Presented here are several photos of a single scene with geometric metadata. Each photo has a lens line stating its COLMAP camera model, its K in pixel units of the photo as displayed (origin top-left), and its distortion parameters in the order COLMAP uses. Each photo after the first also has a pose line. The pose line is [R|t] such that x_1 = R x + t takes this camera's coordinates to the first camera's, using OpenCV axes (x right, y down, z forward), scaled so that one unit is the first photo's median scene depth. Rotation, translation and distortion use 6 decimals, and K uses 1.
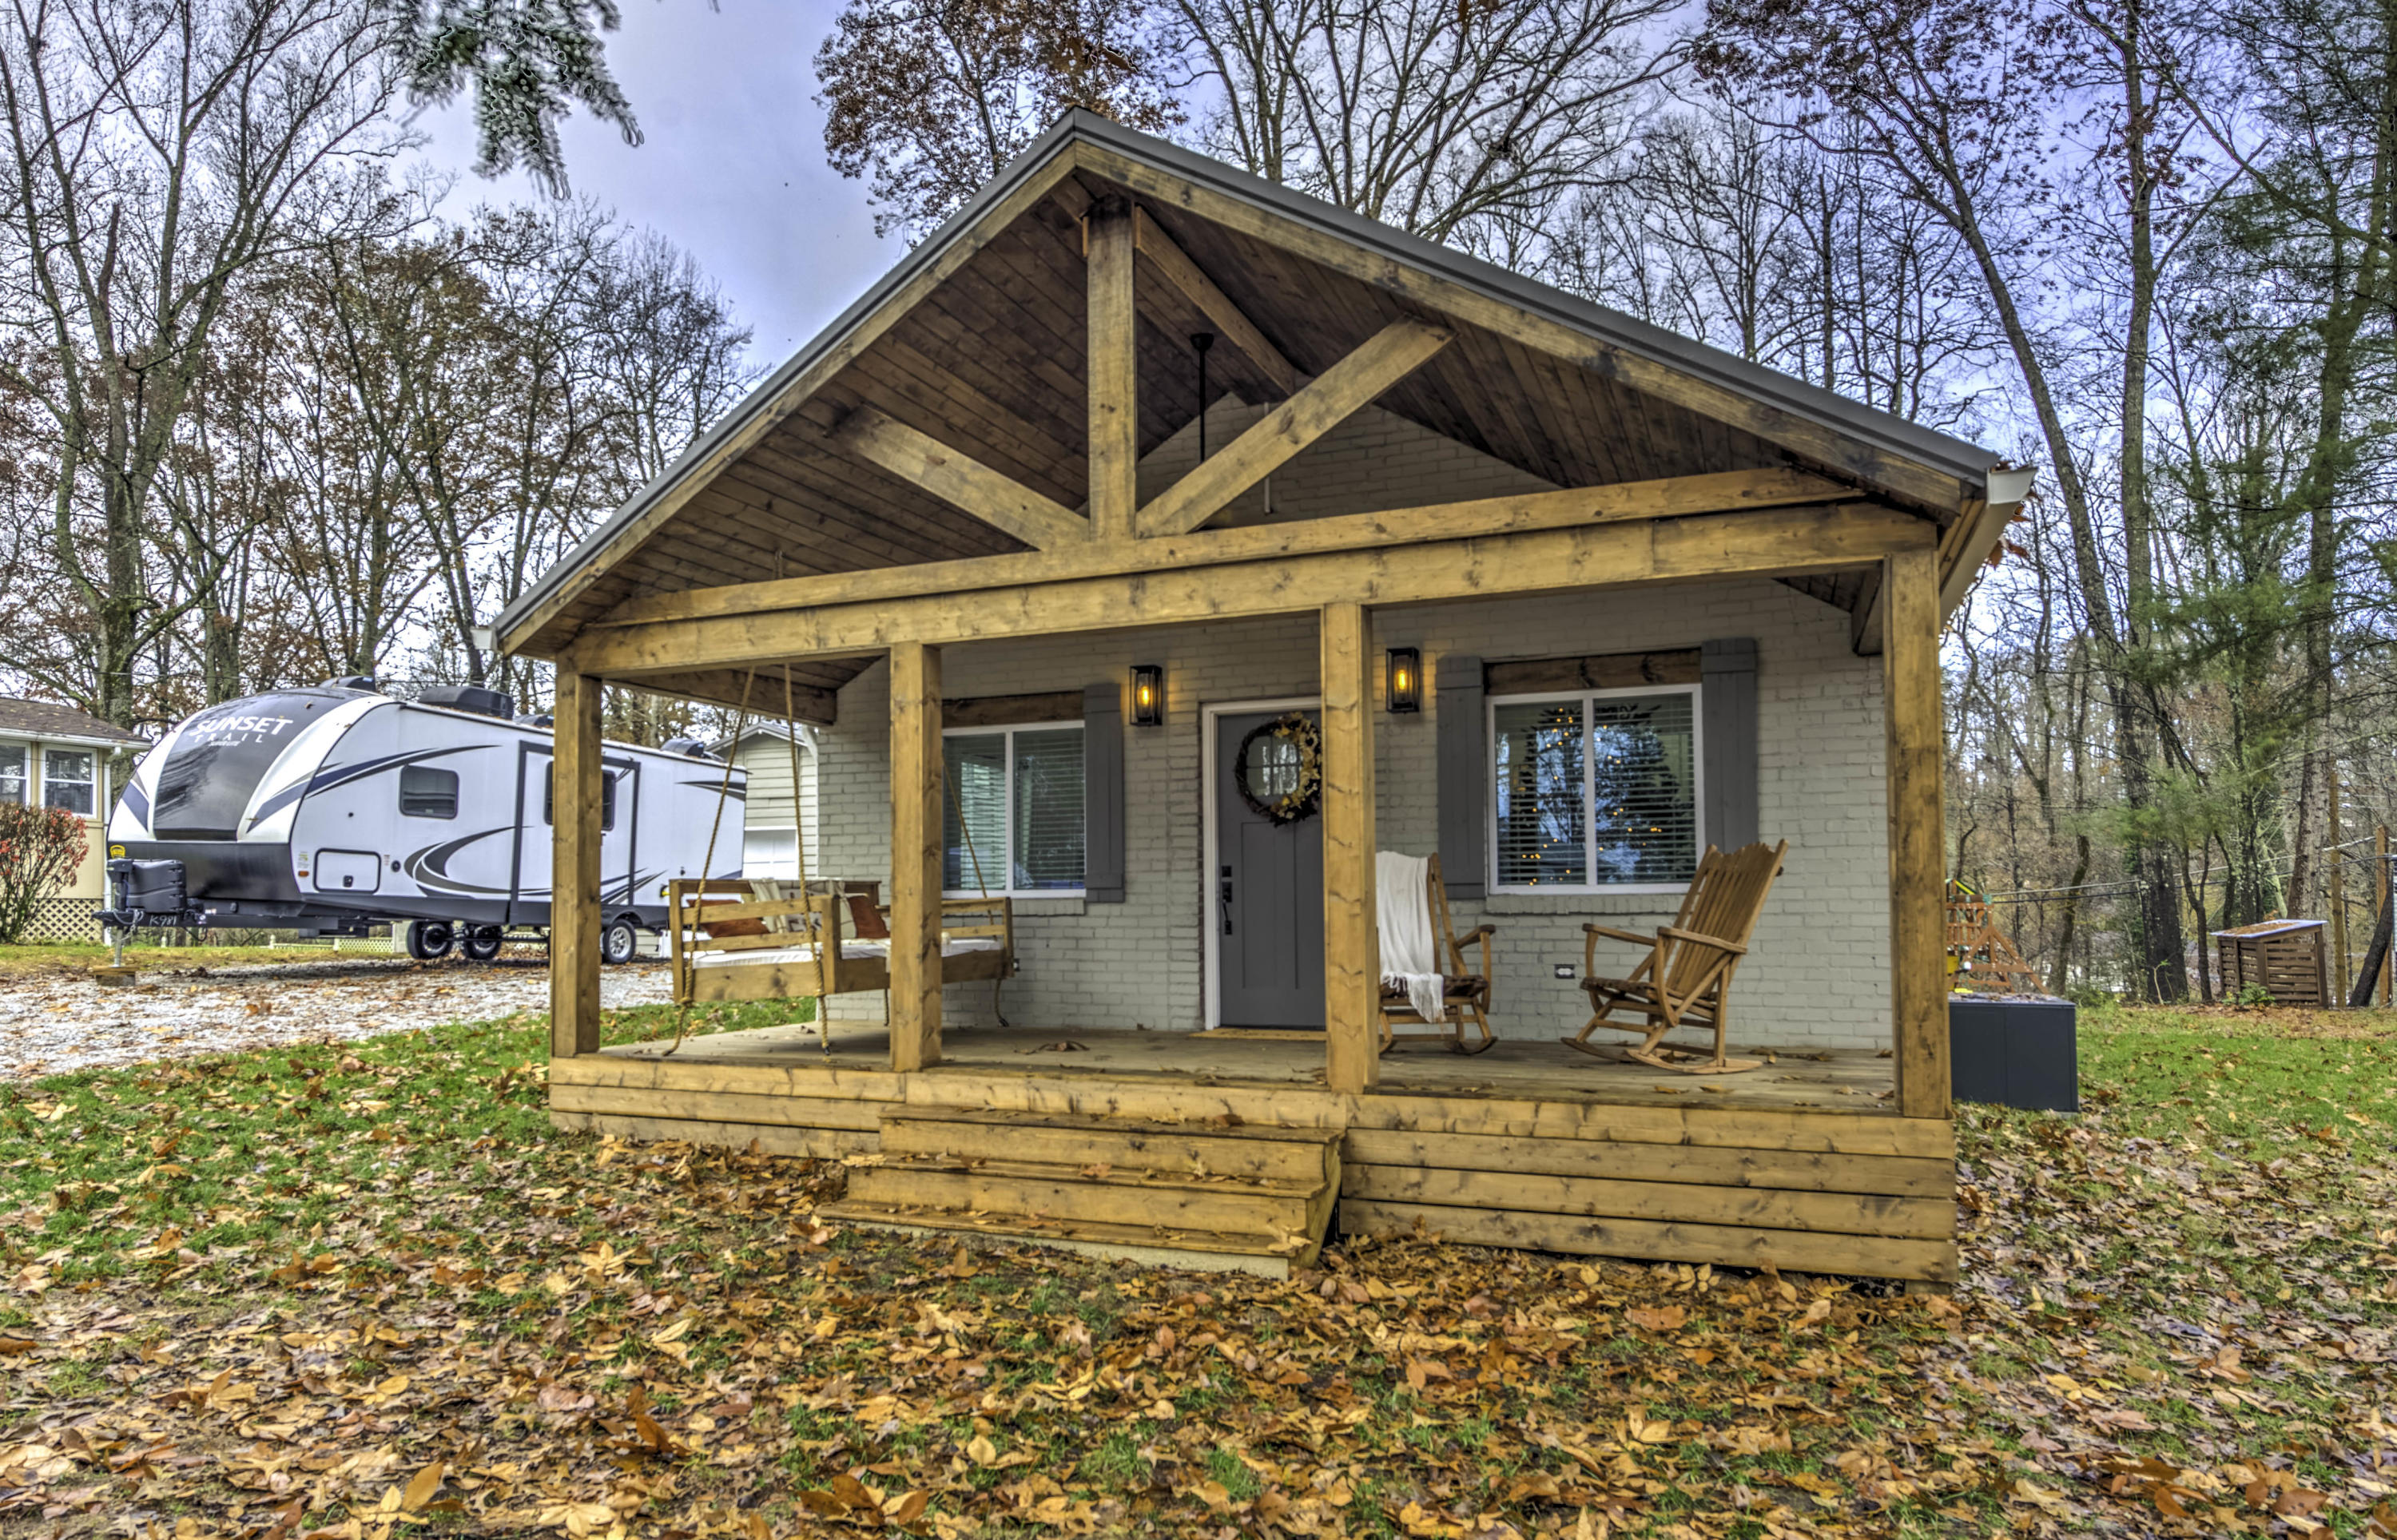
lens RADIAL K [[1436.5, 0, 1198.5], [0, 1436.5, 770.0], [0, 0, 1]] dist [0.000347, 0.000072]
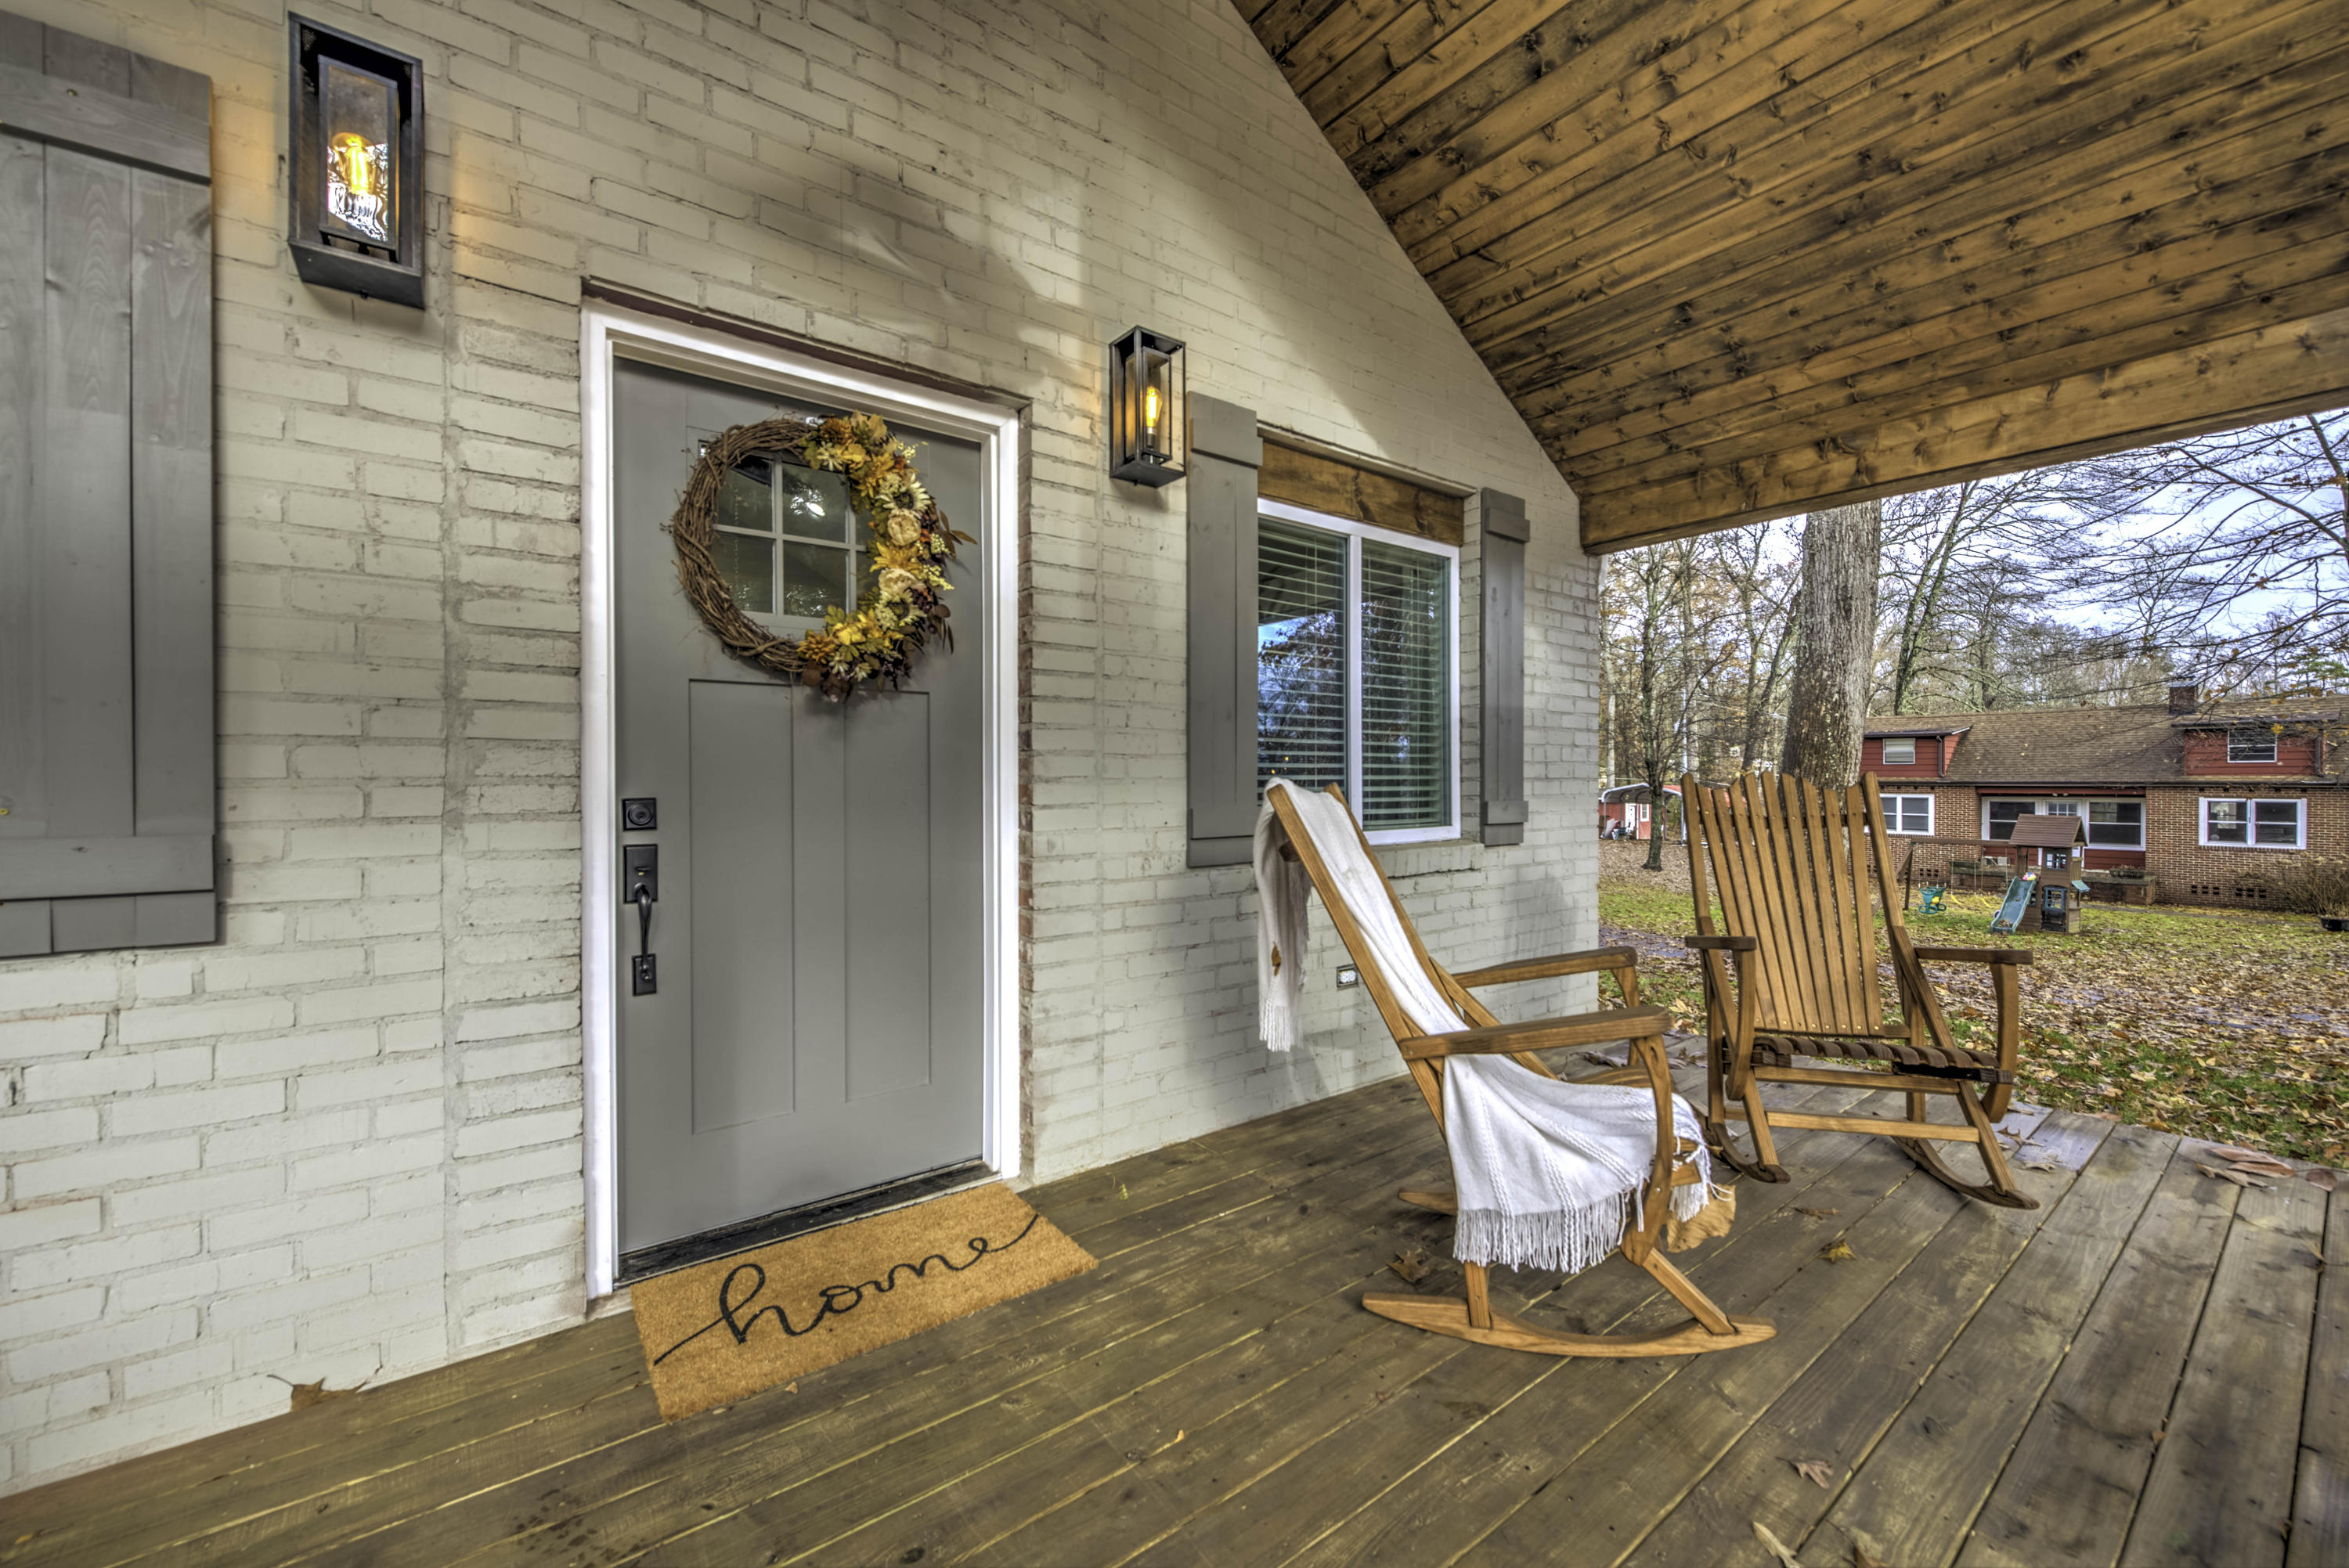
lens RADIAL K [[937.1, 0, 1182.3], [0, 937.1, 781.8], [0, 0, 1]] dist [-0.001067, -0.000718]
pose [[0.499530, 0.004618, 0.866284, -0.112198], [-0.084831, 0.995441, 0.043610, 0.041686], [-0.862133, -0.095272, 0.497644, 0.773932]]
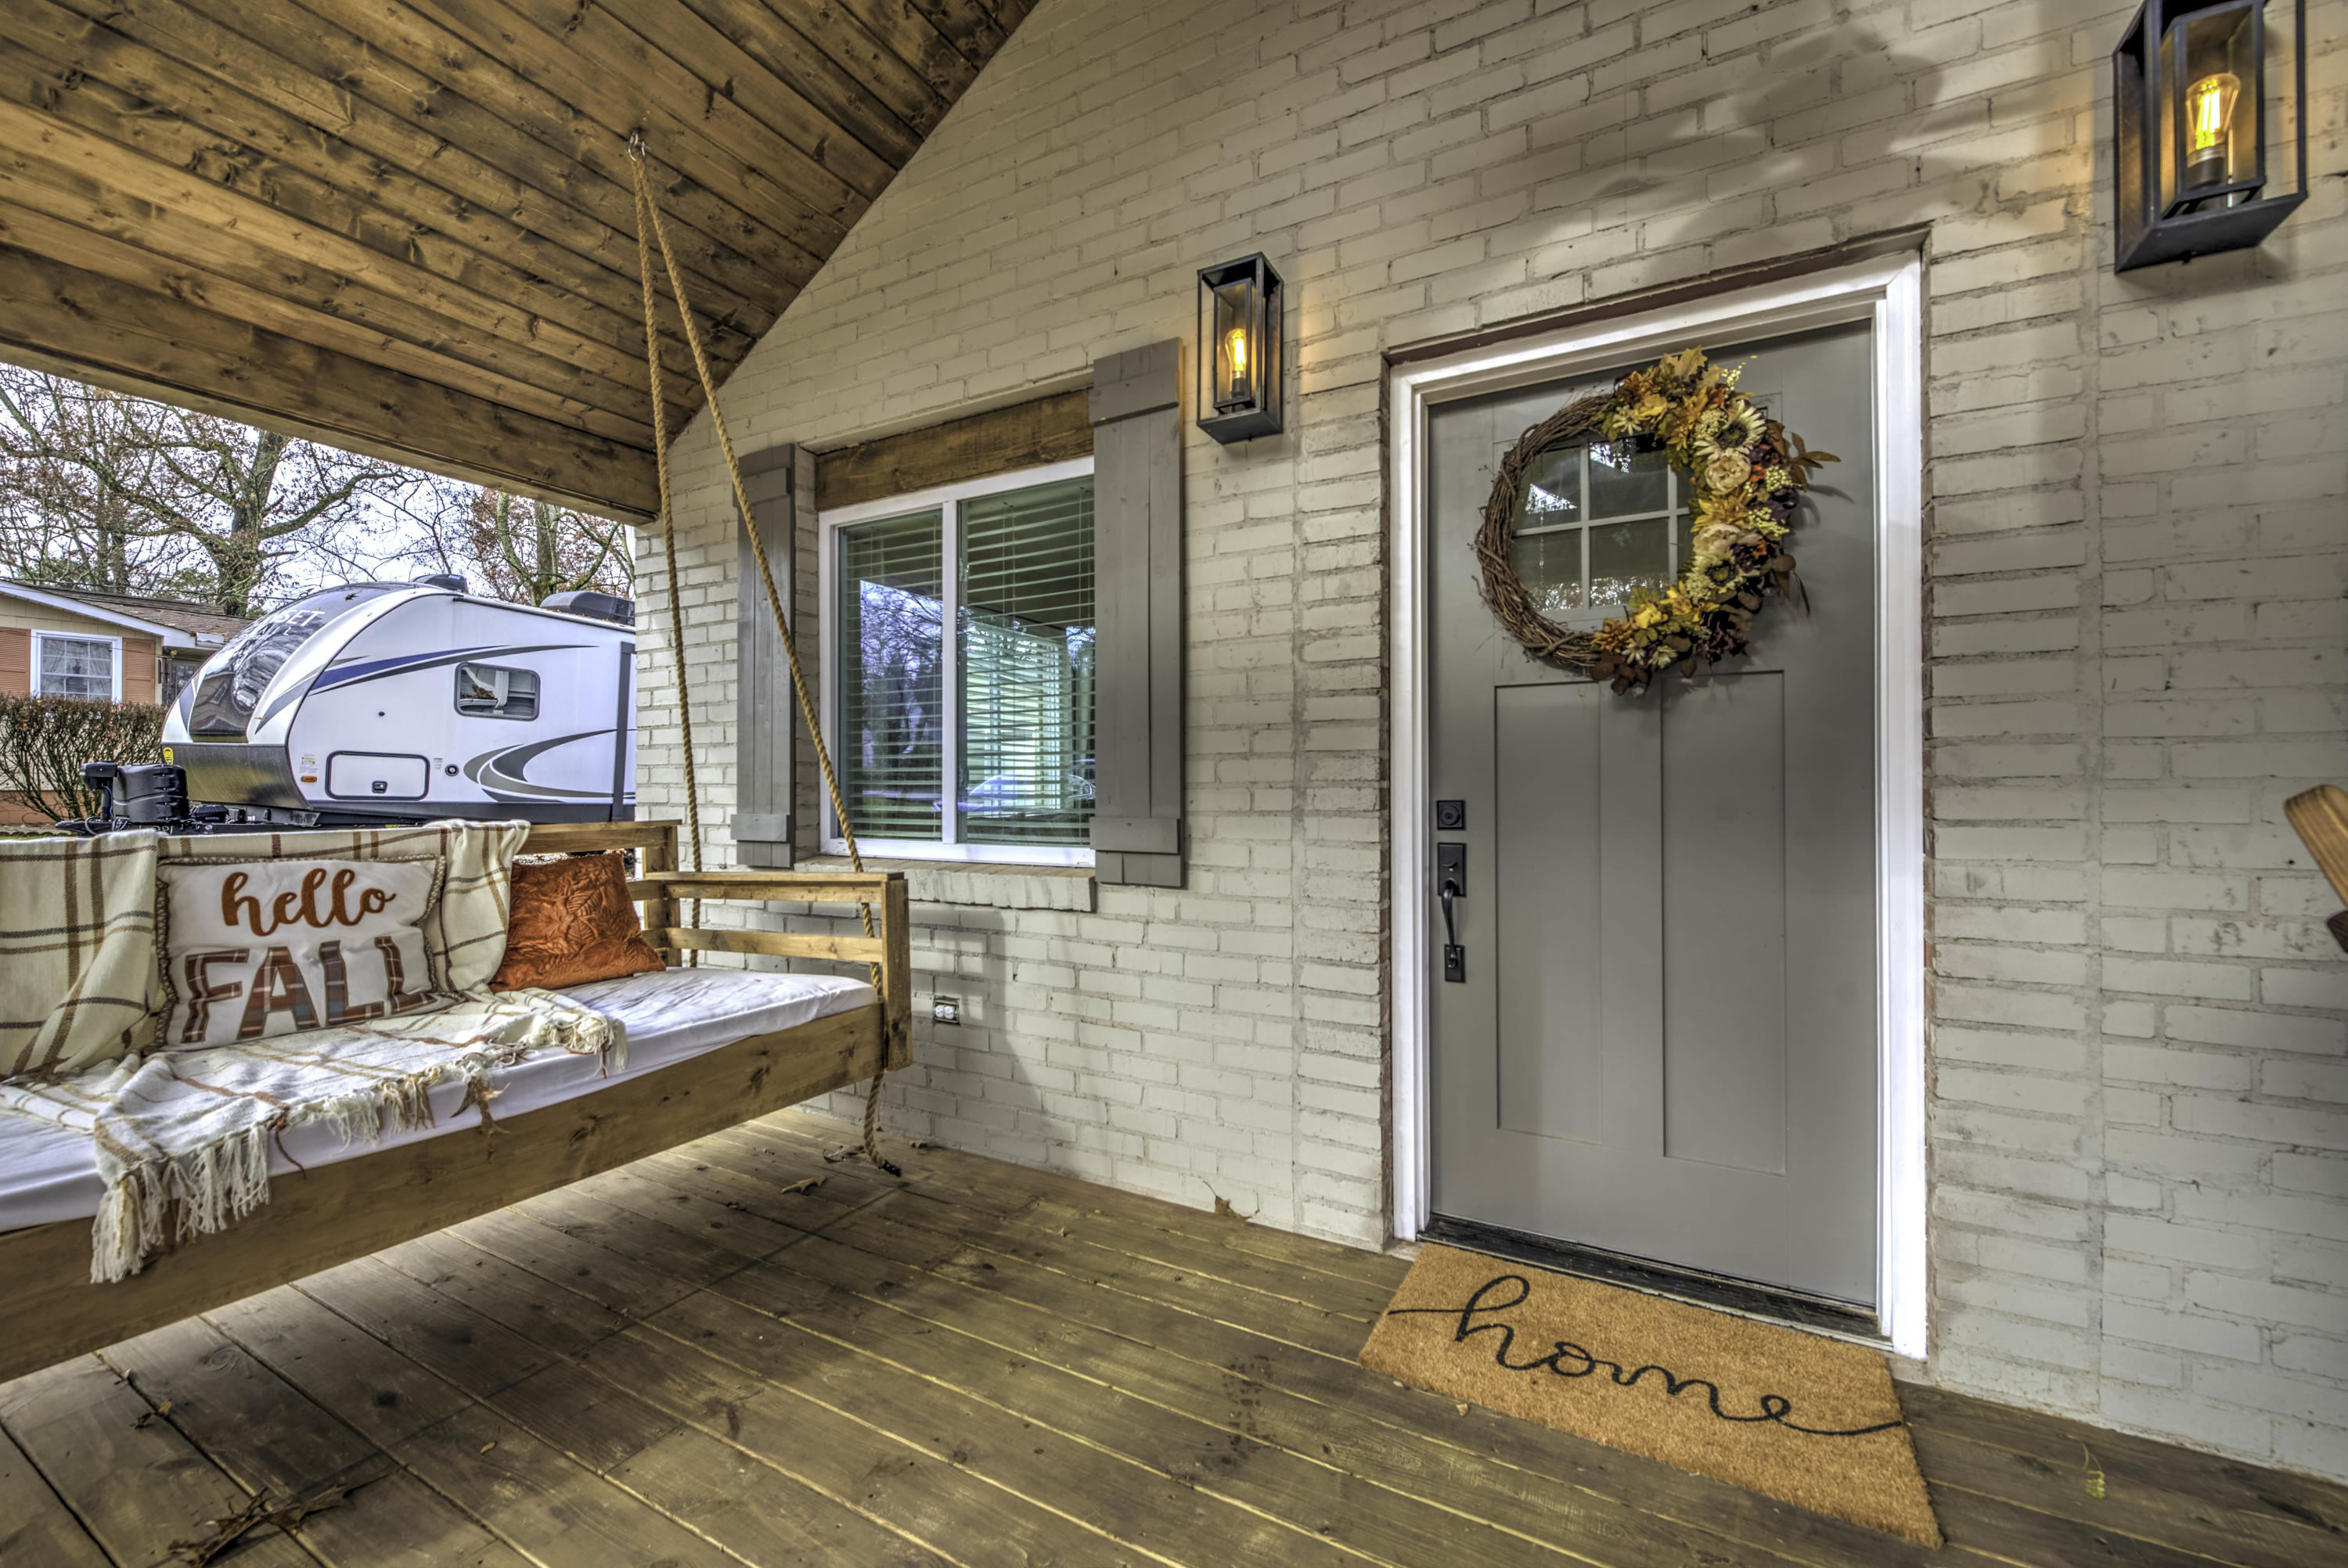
lens RADIAL K [[936.5, 0, 1186.2], [0, 936.5, 782.7], [0, 0, 1]] dist [-0.000943, -0.001069]
pose [[0.992732, 0.006286, -0.120184, -0.020224], [0.004174, 0.996236, 0.086584, 0.040334], [0.120276, -0.086457, 0.988969, 0.747367]]
